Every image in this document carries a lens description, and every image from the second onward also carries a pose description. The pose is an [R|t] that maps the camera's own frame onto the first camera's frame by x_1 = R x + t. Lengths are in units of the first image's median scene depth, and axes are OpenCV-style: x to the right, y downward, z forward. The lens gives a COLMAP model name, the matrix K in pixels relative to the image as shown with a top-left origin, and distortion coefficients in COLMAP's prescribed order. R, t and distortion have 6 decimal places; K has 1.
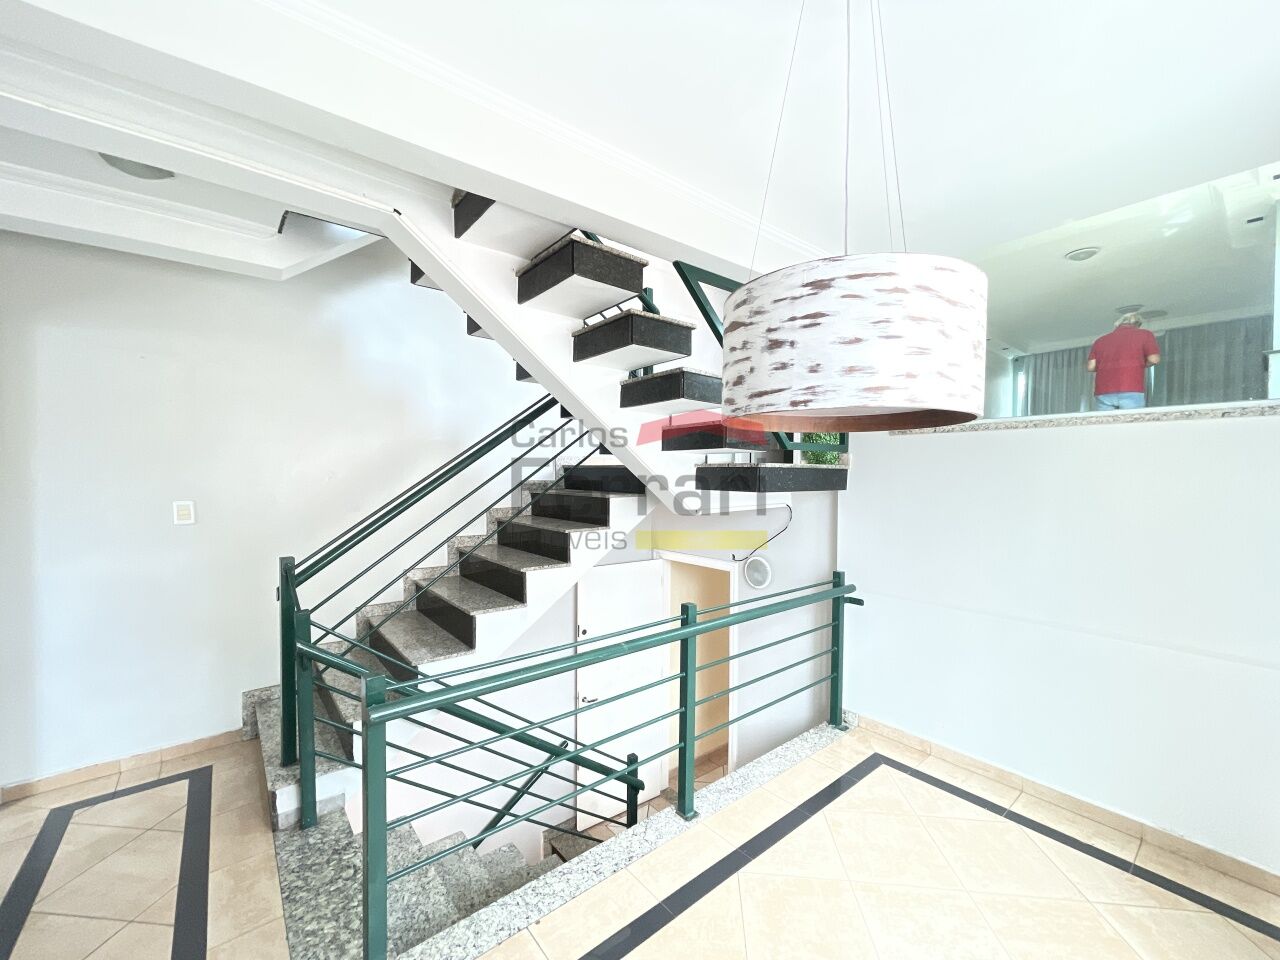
lens RADIAL K [[515.4, 0, 641.2], [0, 515.4, 482.6], [0, 0, 1]] dist [0.004217, 0.000800]
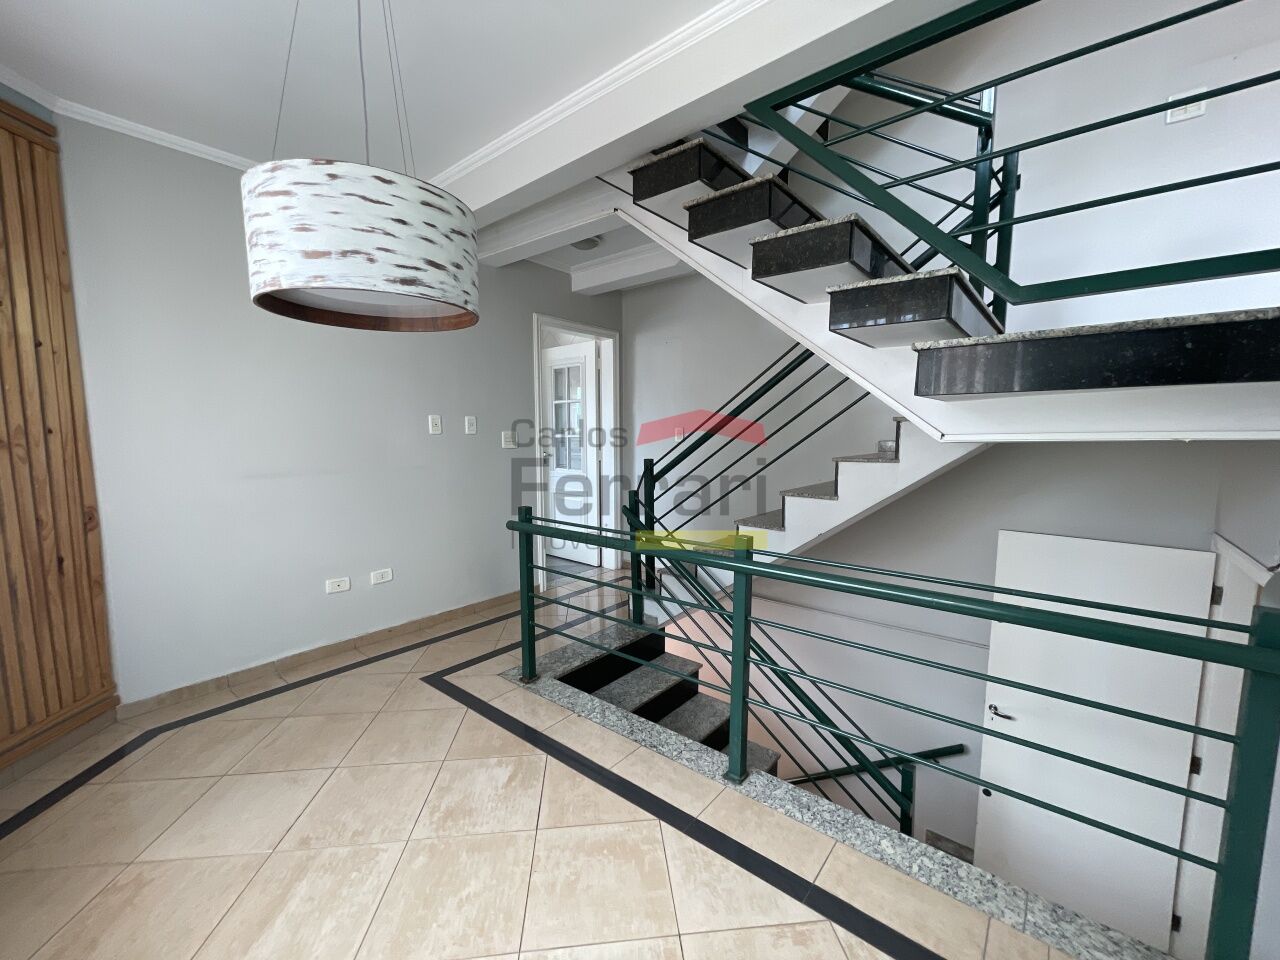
lens RADIAL K [[515.4, 0, 647.9], [0, 515.4, 477.7], [0, 0, 1]] dist [0.004217, 0.000800]
pose [[0.205416, 0.092265, -0.974316, 0.871702], [-0.008955, 0.995682, 0.092400, 0.064573], [0.978634, -0.010256, 0.205355, 0.691961]]
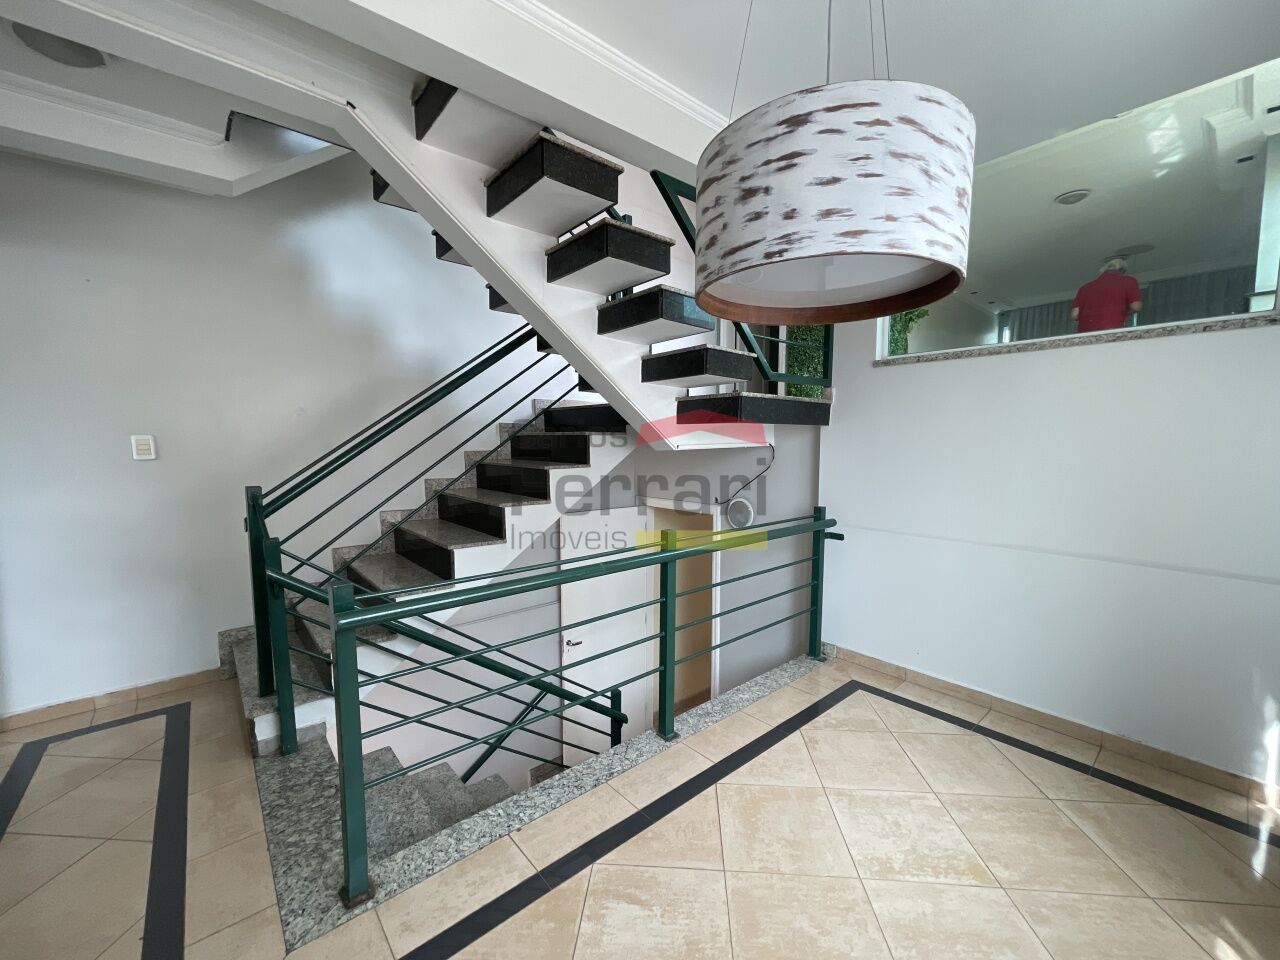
lens RADIAL K [[515.4, 0, 641.8], [0, 515.4, 484.9], [0, 0, 1]] dist [0.004217, 0.000800]
pose [[0.999641, -0.007648, 0.025683, 0.016027], [0.006001, 0.997957, 0.063613, 0.083849], [-0.026117, -0.063436, 0.997644, 0.016609]]
